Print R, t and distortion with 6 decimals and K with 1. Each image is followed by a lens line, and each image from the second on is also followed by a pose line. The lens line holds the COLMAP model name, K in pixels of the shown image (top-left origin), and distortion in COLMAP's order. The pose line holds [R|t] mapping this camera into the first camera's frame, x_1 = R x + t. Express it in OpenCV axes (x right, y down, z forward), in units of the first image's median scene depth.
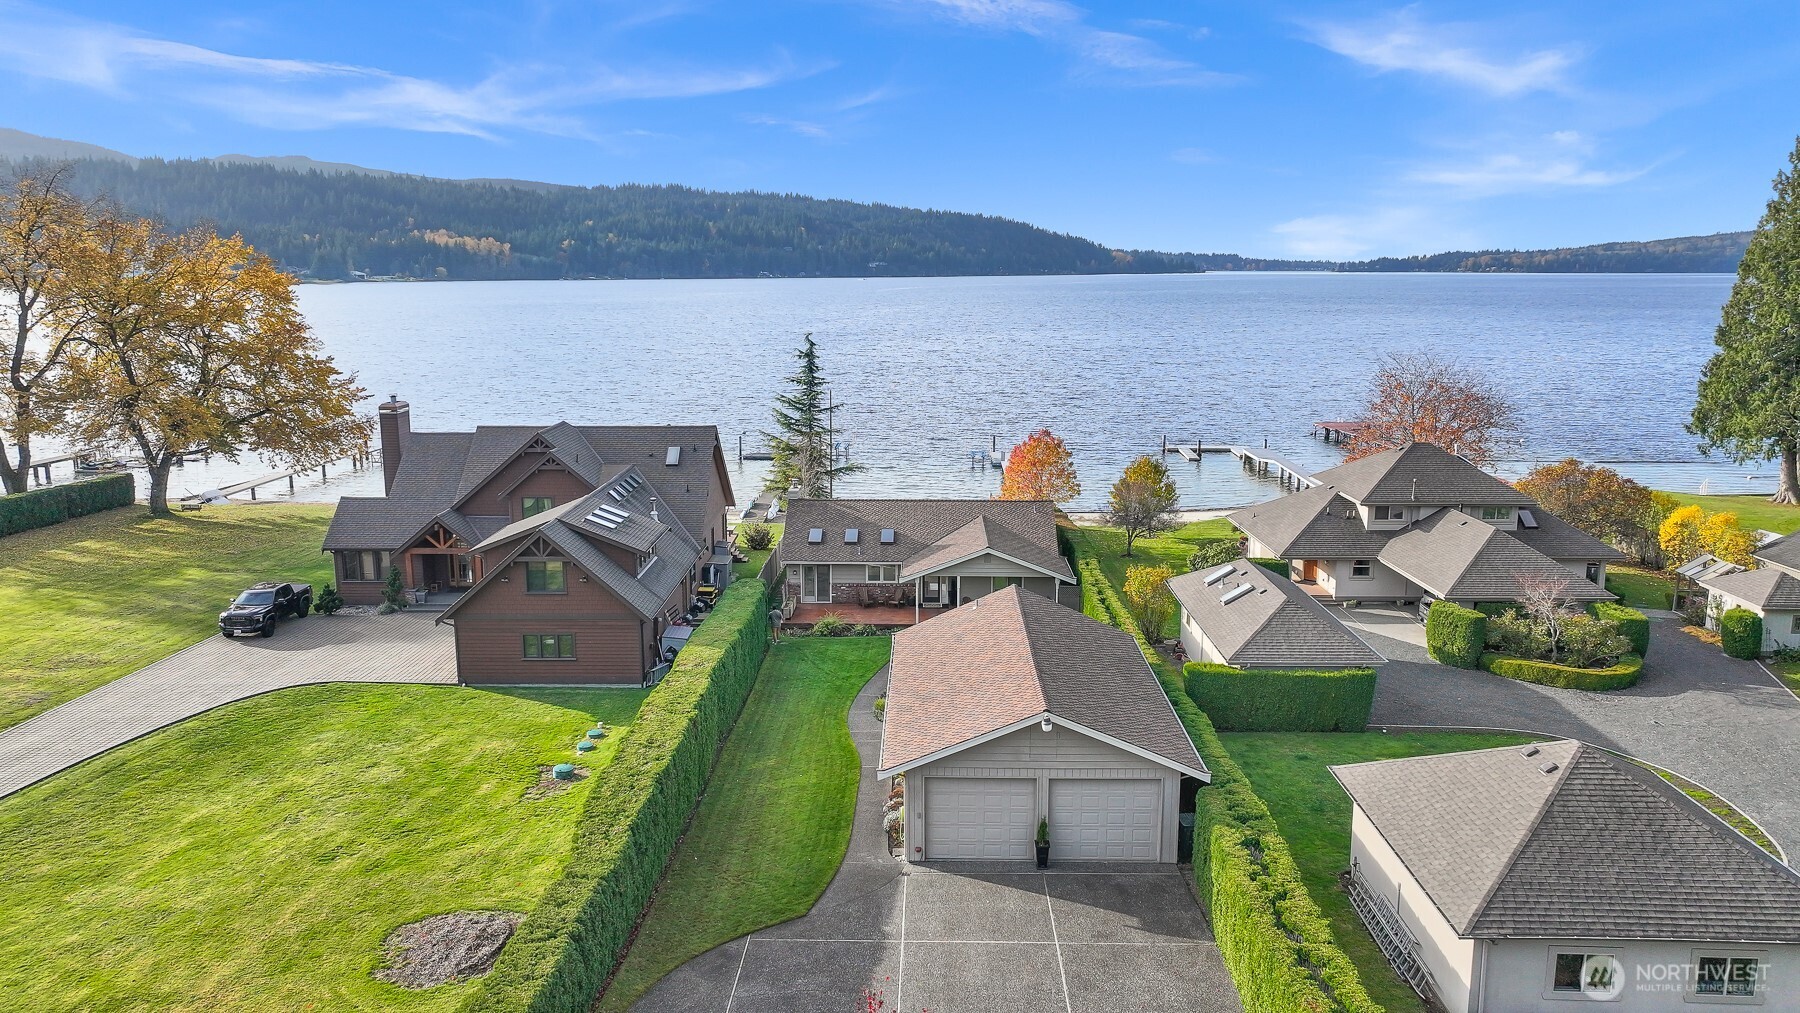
lens RADIAL K [[1267.3, 0, 910.3], [0, 1267.3, 500.0], [0, 0, 1]] dist [0.008288, 0.009936]
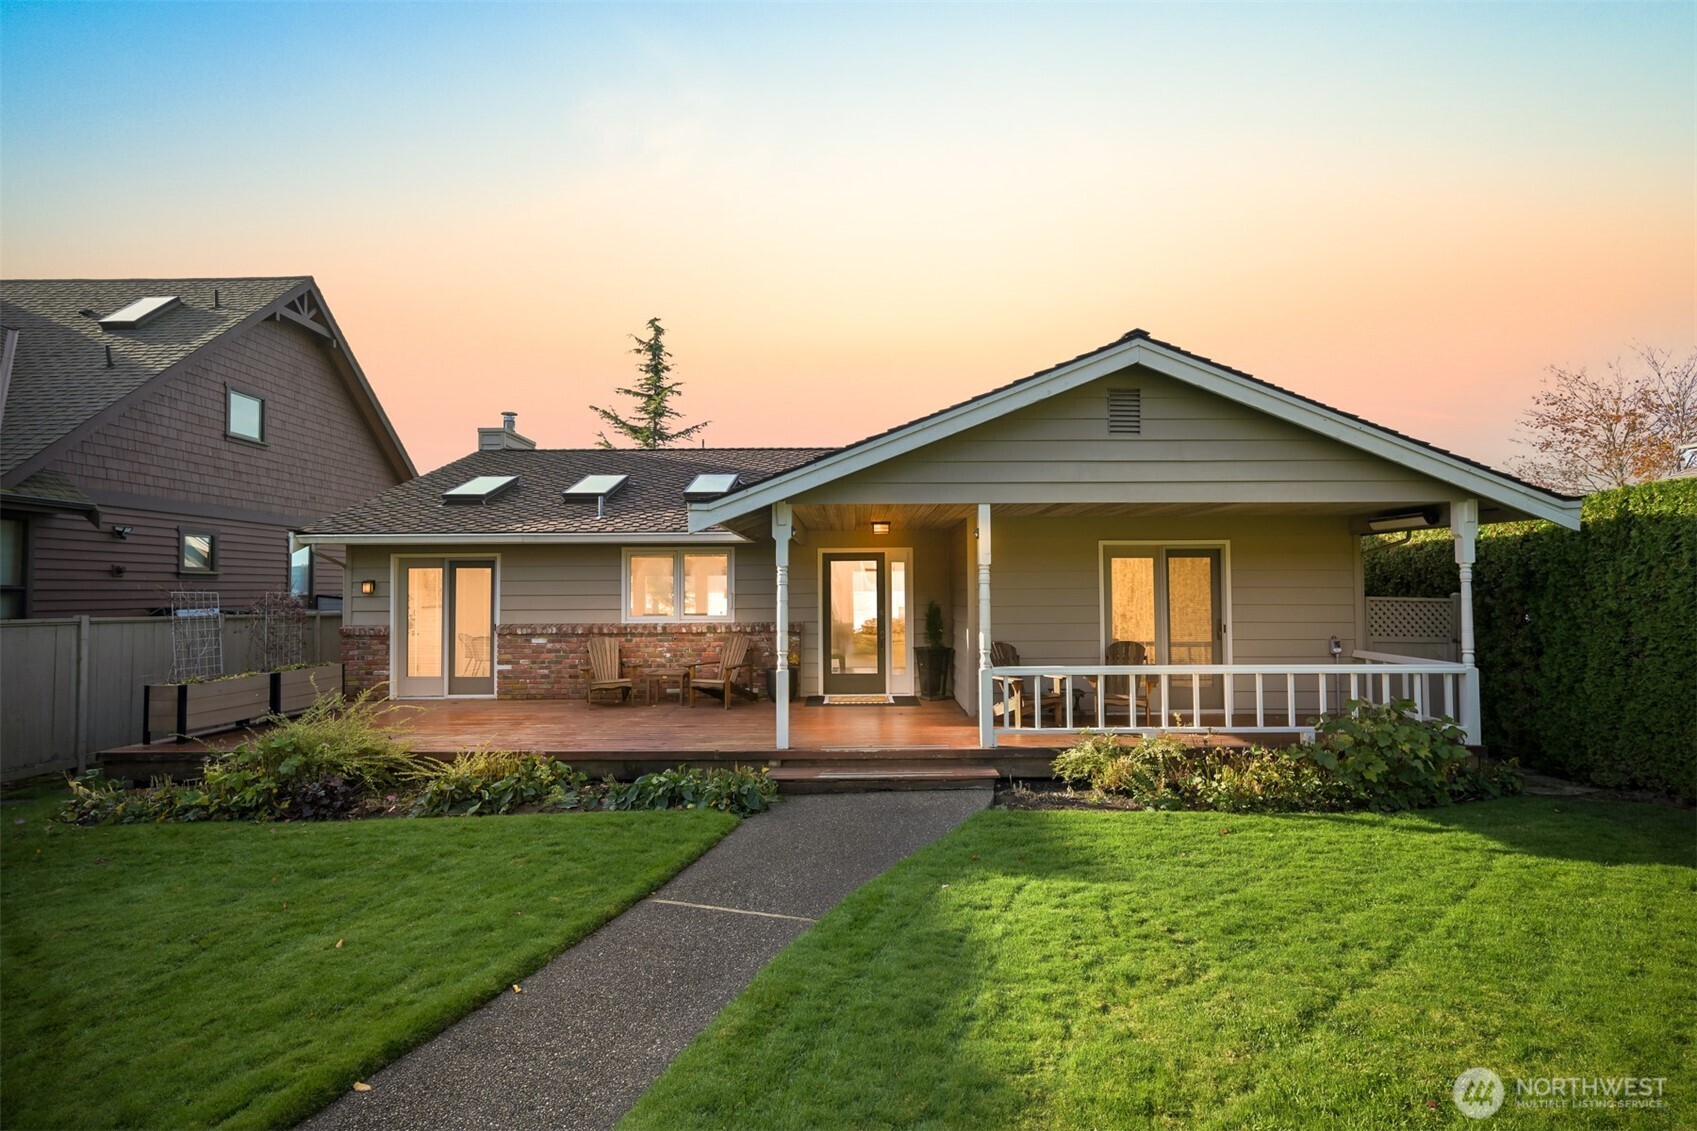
lens RADIAL K [[799.8, 0, 848.5], [0, 799.8, 565.5], [0, 0, 1]] dist [-0.000414, -0.000077]
pose [[0.999942, -0.010279, 0.003279, 0.016082], [0.010742, 0.976920, -0.213333, 0.097343], [-0.001011, 0.213356, 0.976974, 0.875637]]
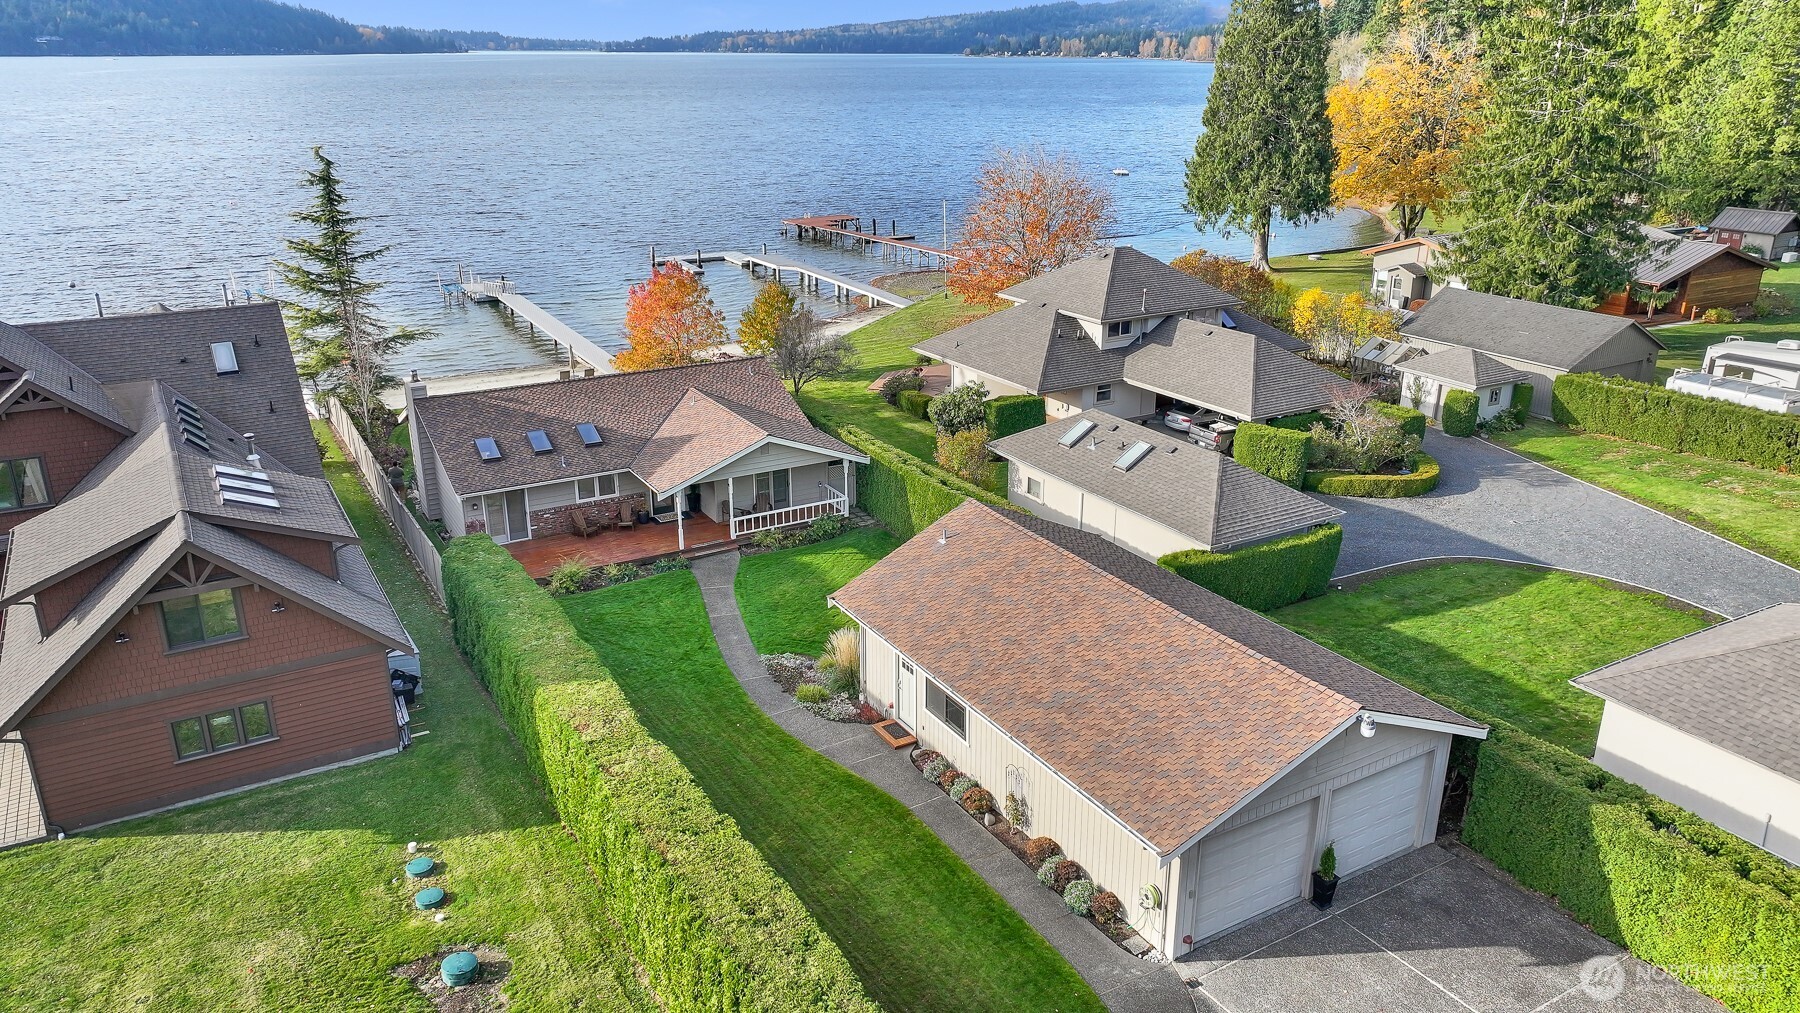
lens RADIAL K [[1267.3, 0, 910.3], [0, 1267.3, 500.0], [0, 0, 1]] dist [0.008288, 0.009936]
pose [[0.854080, -0.174194, 0.490107, -0.241809], [0.093152, 0.978246, 0.185357, -0.056580], [-0.511733, -0.112655, 0.851727, 0.302126]]
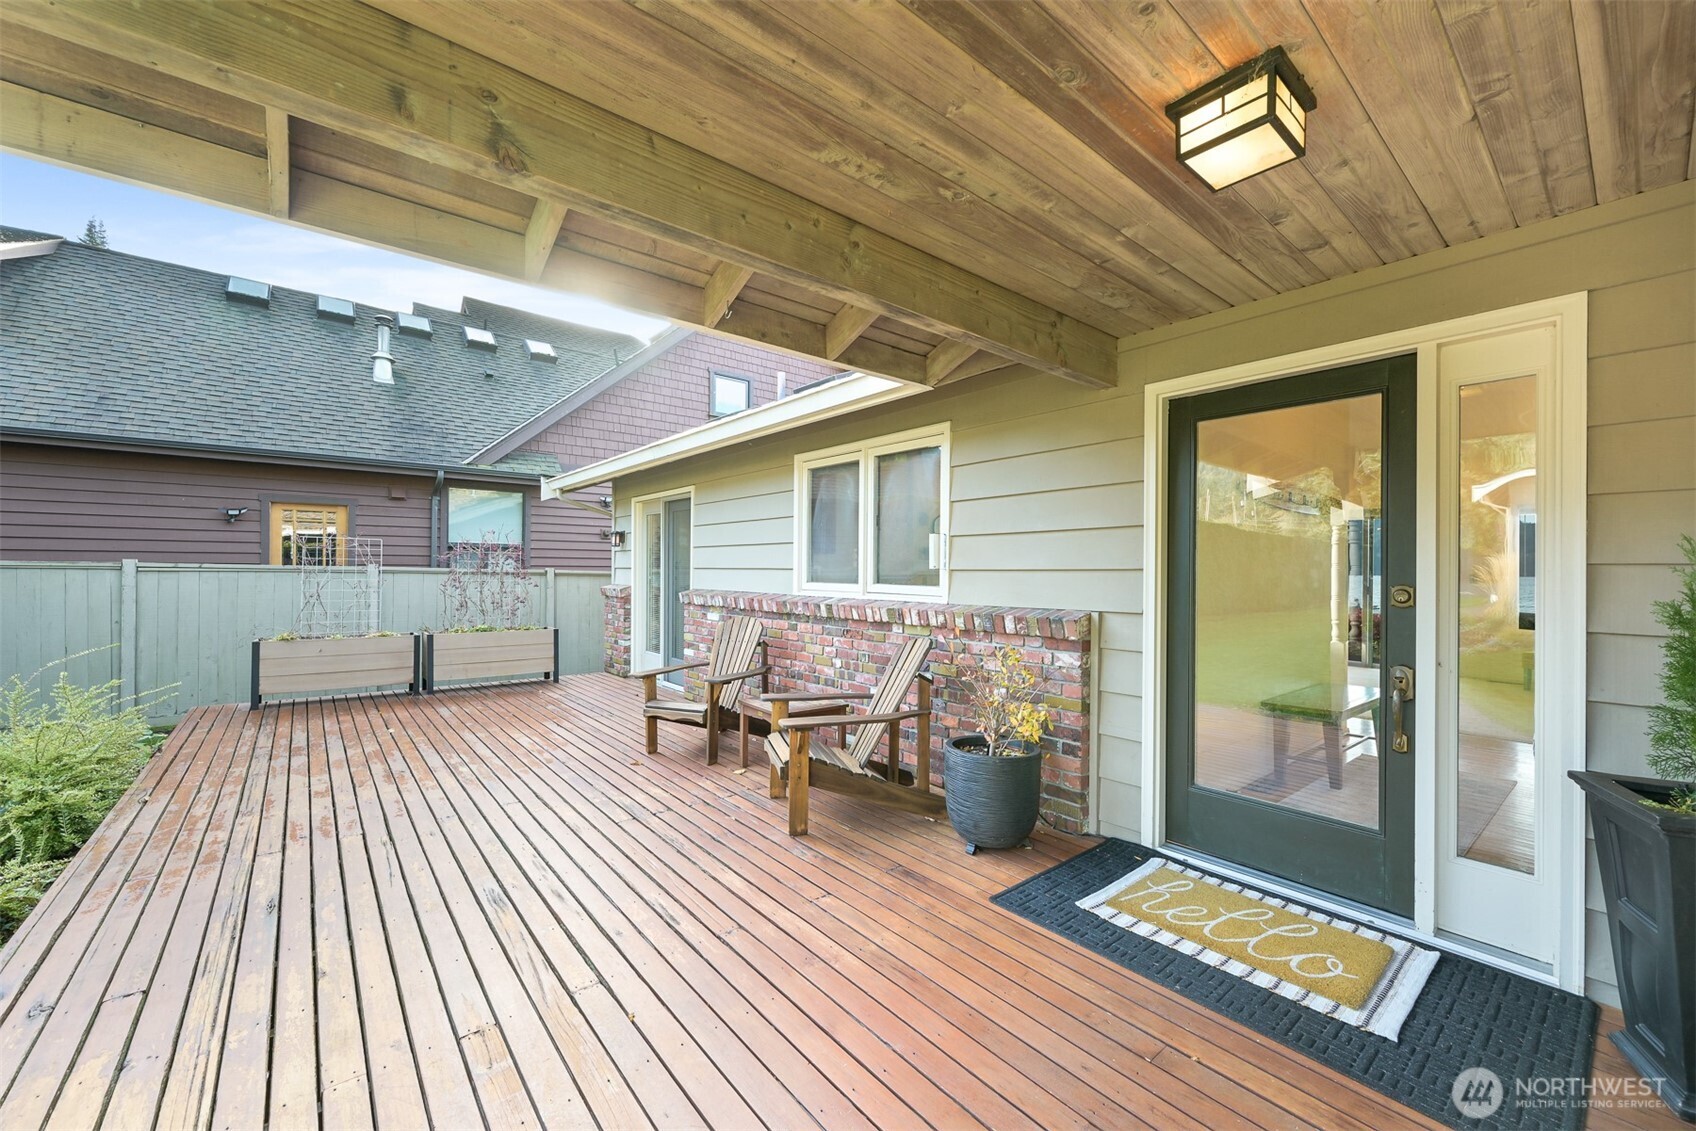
lens RADIAL K [[660.7, 0, 852.1], [0, 660.7, 567.3], [0, 0, 1]] dist [0.001003, 0.000217]
pose [[0.653205, -0.000480, -0.757181, 0.033211], [-0.138271, 0.983109, -0.119906, 0.075299], [0.744449, 0.183019, 0.642106, 1.014683]]
